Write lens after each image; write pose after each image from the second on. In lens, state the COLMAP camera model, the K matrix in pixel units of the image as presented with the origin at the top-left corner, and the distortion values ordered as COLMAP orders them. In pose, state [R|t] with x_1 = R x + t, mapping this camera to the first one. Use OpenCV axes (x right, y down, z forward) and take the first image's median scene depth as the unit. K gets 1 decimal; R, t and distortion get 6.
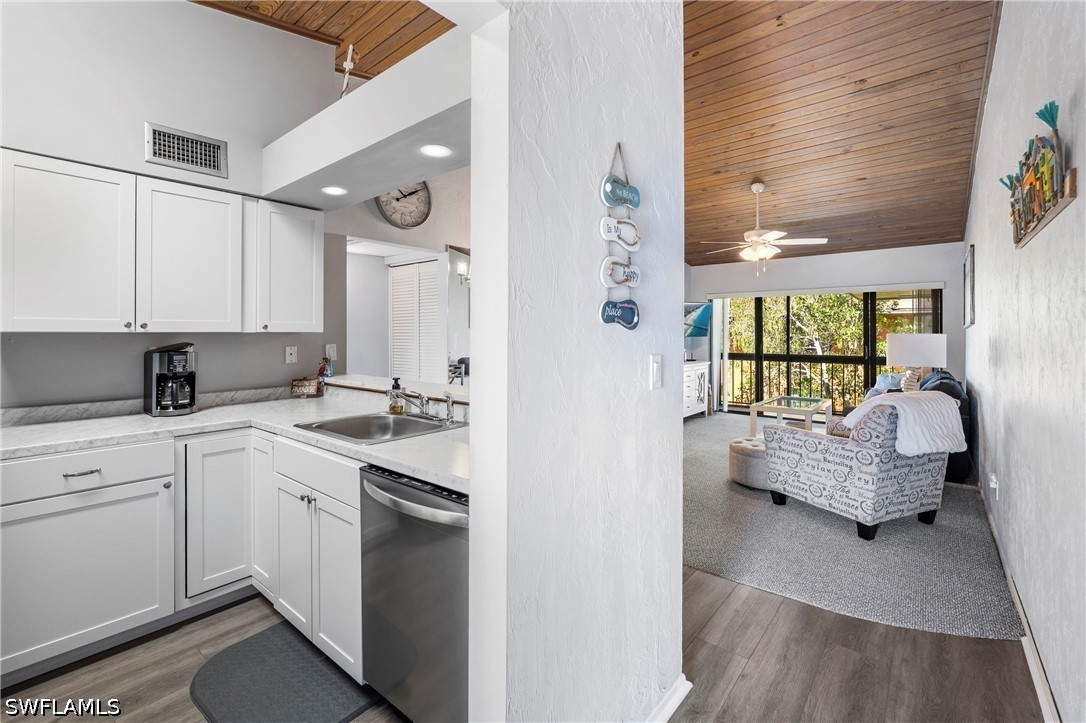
lens RADIAL K [[475.3, 0, 539.7], [0, 475.3, 331.4], [0, 0, 1]] dist [-0.007484, -0.000299]
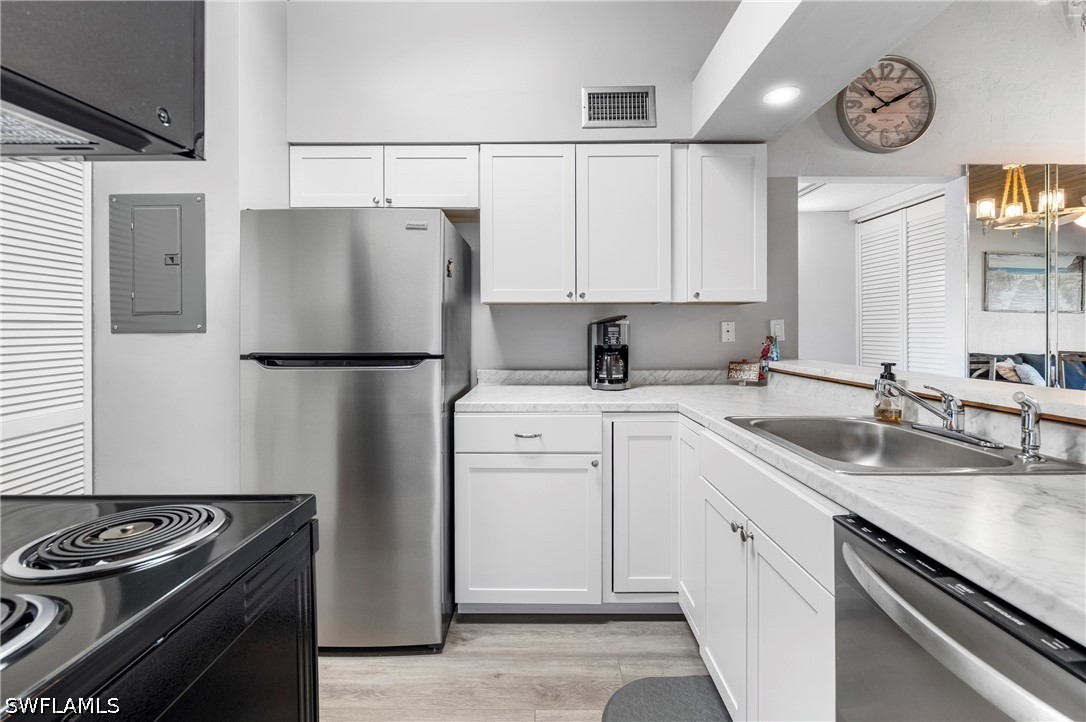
lens RADIAL K [[475.3, 0, 539.7], [0, 475.3, 330.9], [0, 0, 1]] dist [-0.007484, -0.000299]
pose [[0.638648, 0.001652, -0.769497, -0.106330], [0.005317, 0.999964, 0.006559, 0.044304], [0.769480, -0.008281, 0.638617, 0.240533]]
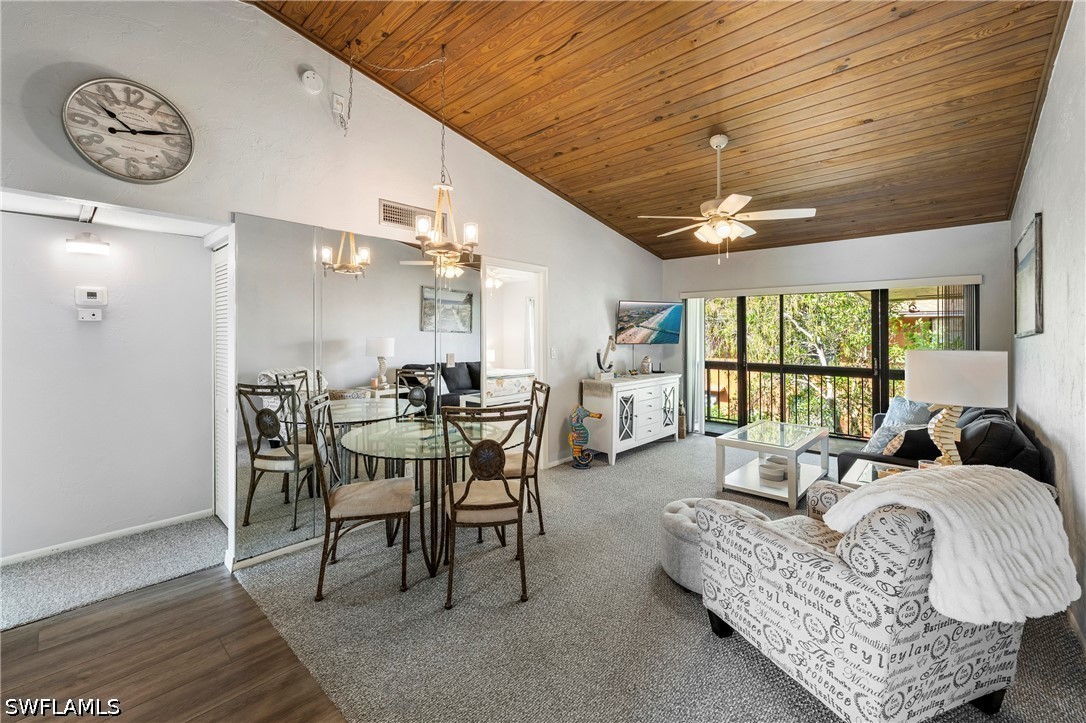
lens RADIAL K [[451.9, 0, 542.3], [0, 451.9, 328.4], [0, 0, 1]] dist [-0.002966, -0.000072]
pose [[0.999281, 0.004577, -0.037646, 0.390290], [-0.004929, 0.999945, -0.009262, -0.019993], [0.037601, 0.009441, 0.999248, 0.545578]]
